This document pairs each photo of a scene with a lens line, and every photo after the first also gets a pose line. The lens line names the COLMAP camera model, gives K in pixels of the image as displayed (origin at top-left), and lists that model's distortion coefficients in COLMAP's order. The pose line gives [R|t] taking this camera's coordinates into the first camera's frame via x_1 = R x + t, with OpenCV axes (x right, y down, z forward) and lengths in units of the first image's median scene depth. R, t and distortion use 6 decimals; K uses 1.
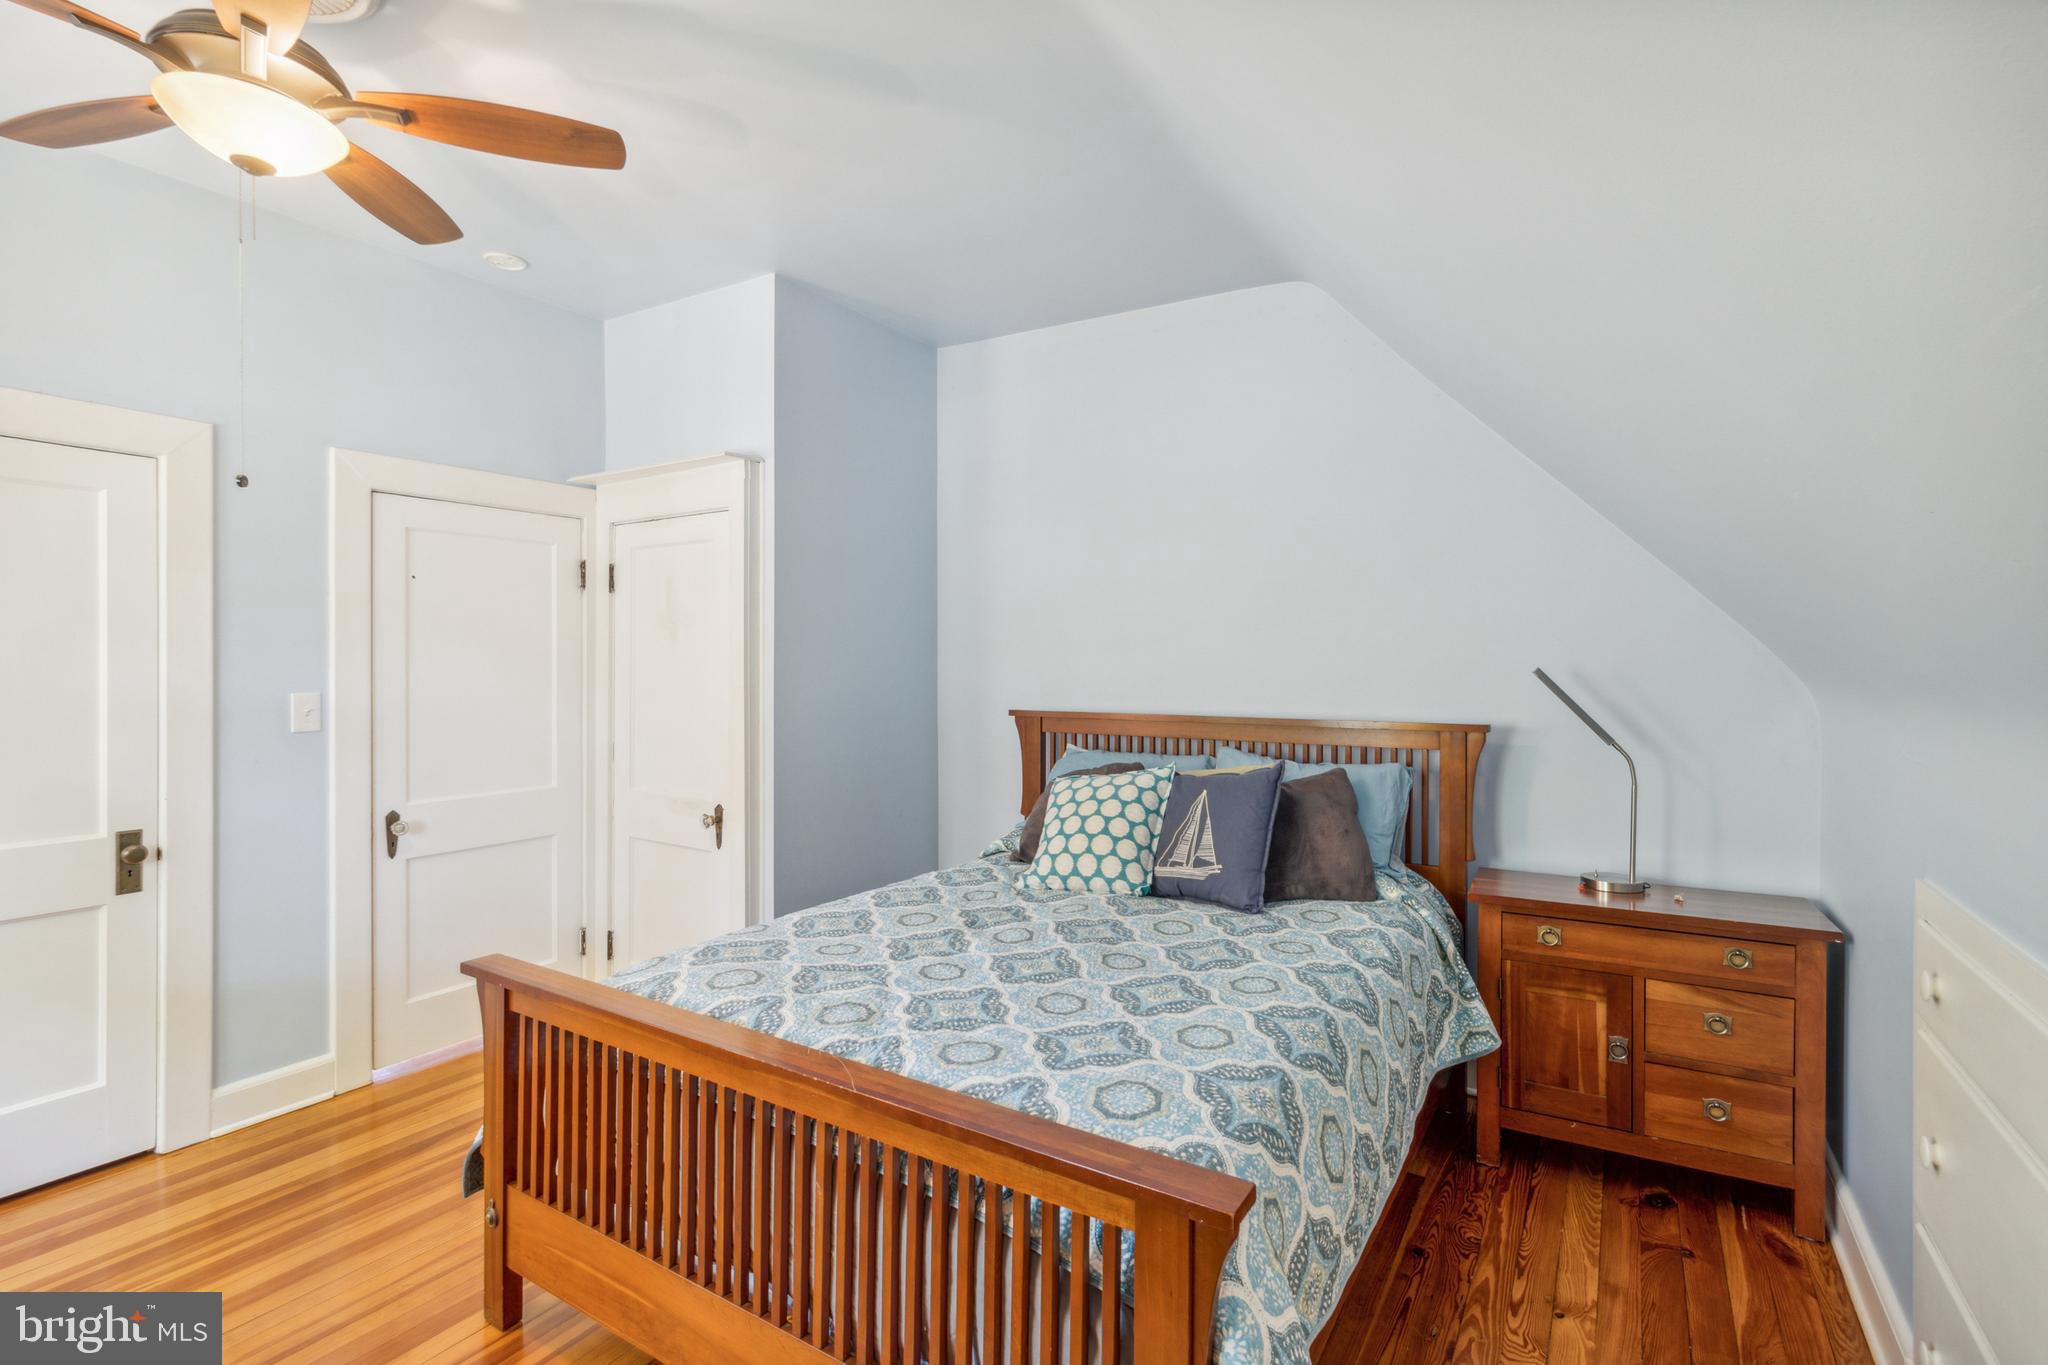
lens RADIAL K [[962.1, 0, 1028.6], [0, 962.1, 647.2], [0, 0, 1]] dist [0.005422, 0.000402]
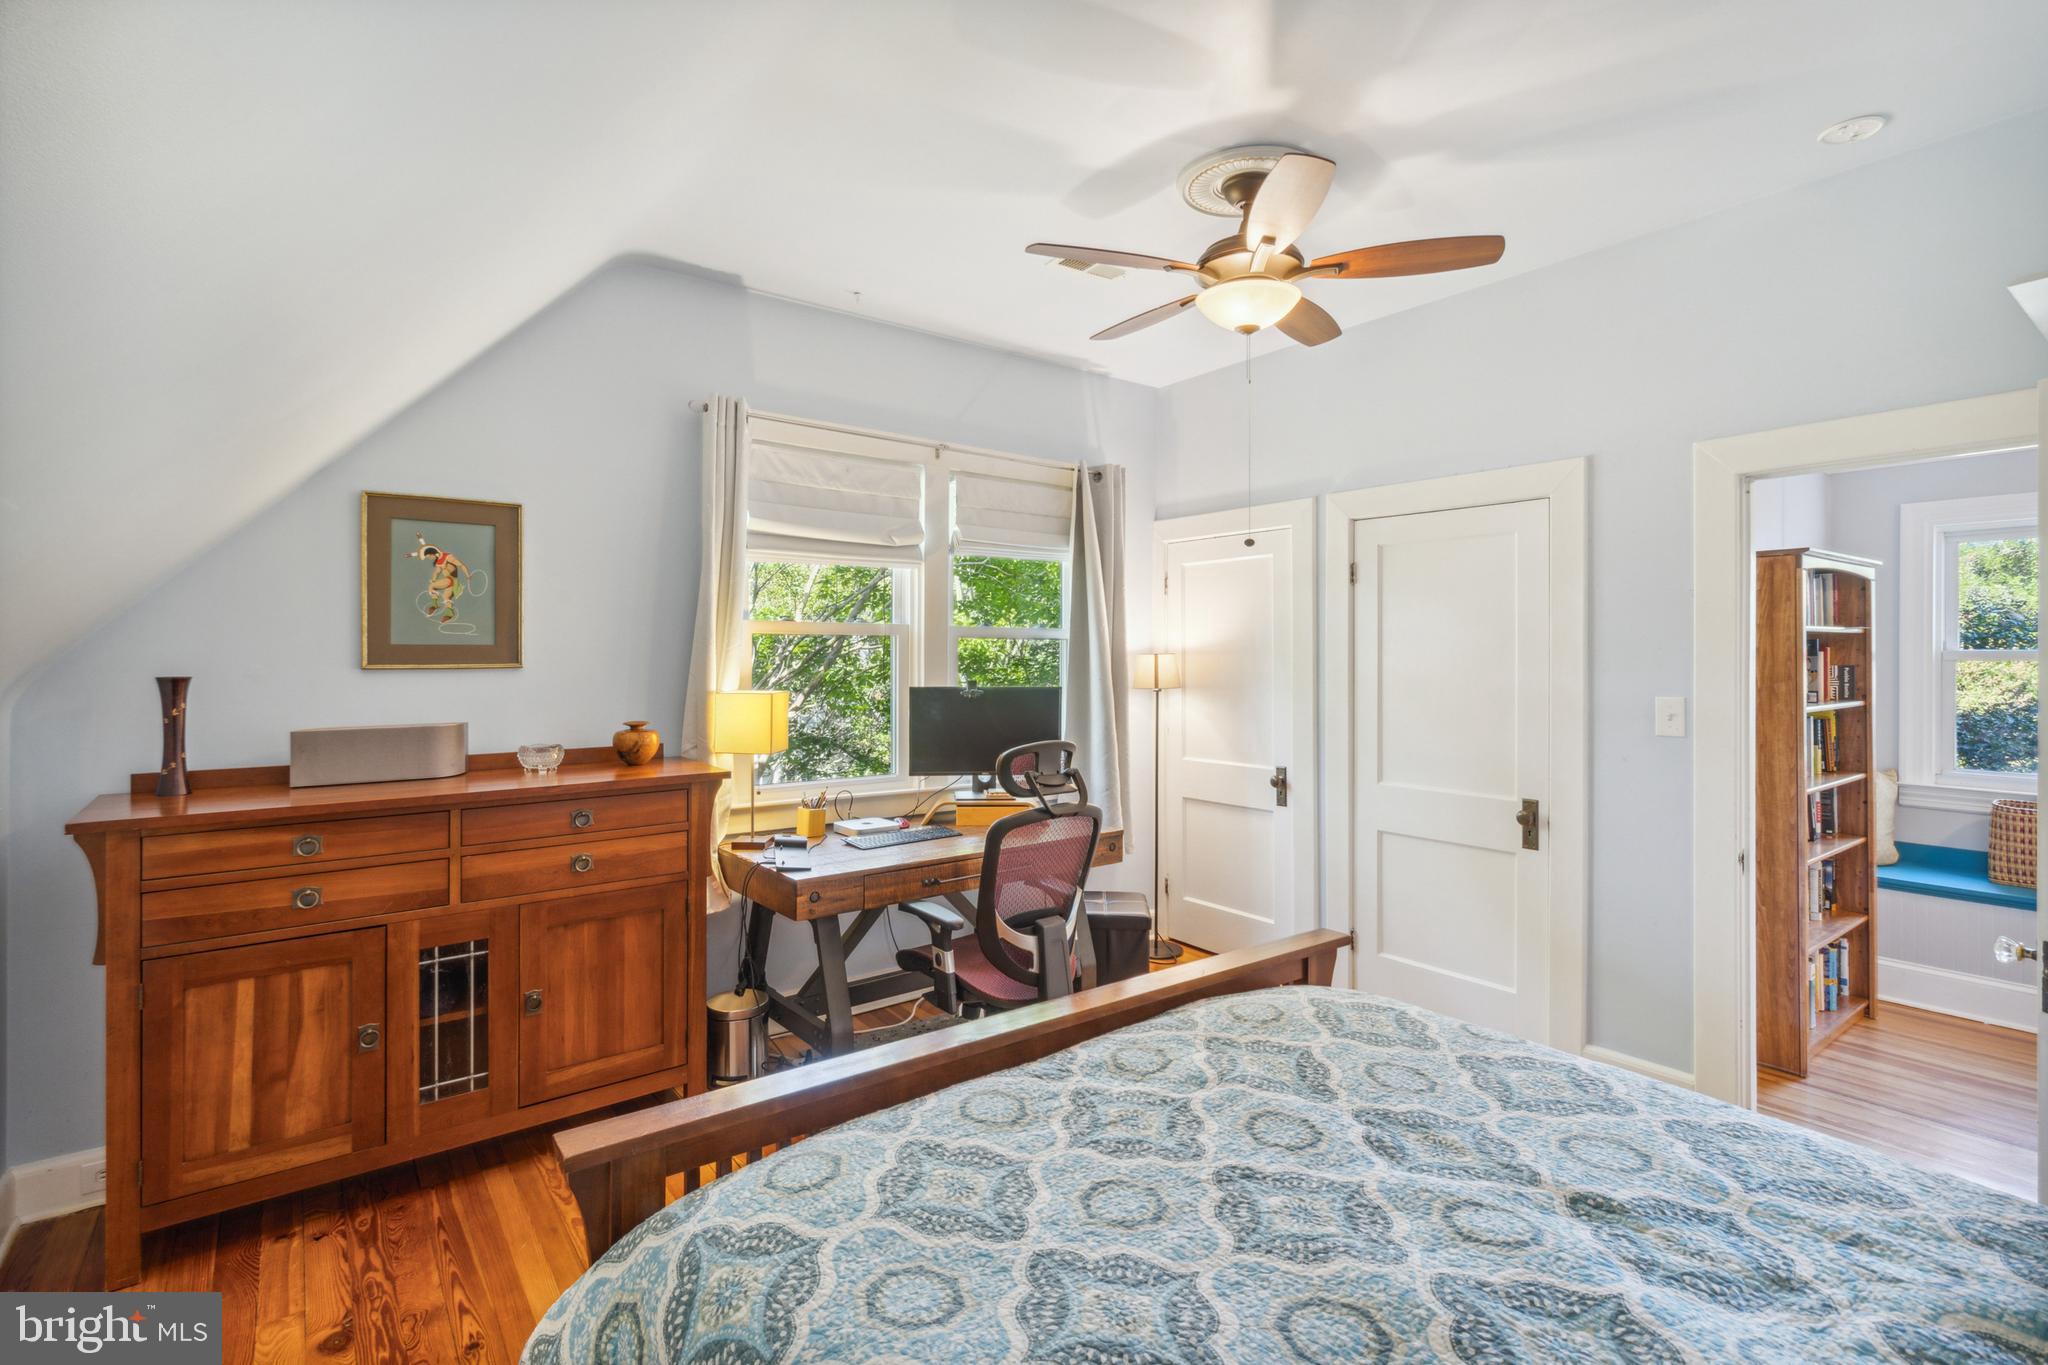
lens RADIAL K [[962.1, 0, 1028.6], [0, 962.1, 647.2], [0, 0, 1]] dist [0.005422, 0.000402]
pose [[-0.355854, -0.010104, -0.934487, 0.566773], [0.004599, 0.999911, -0.012562, 0.006431], [0.934530, -0.008768, -0.355776, 1.005882]]
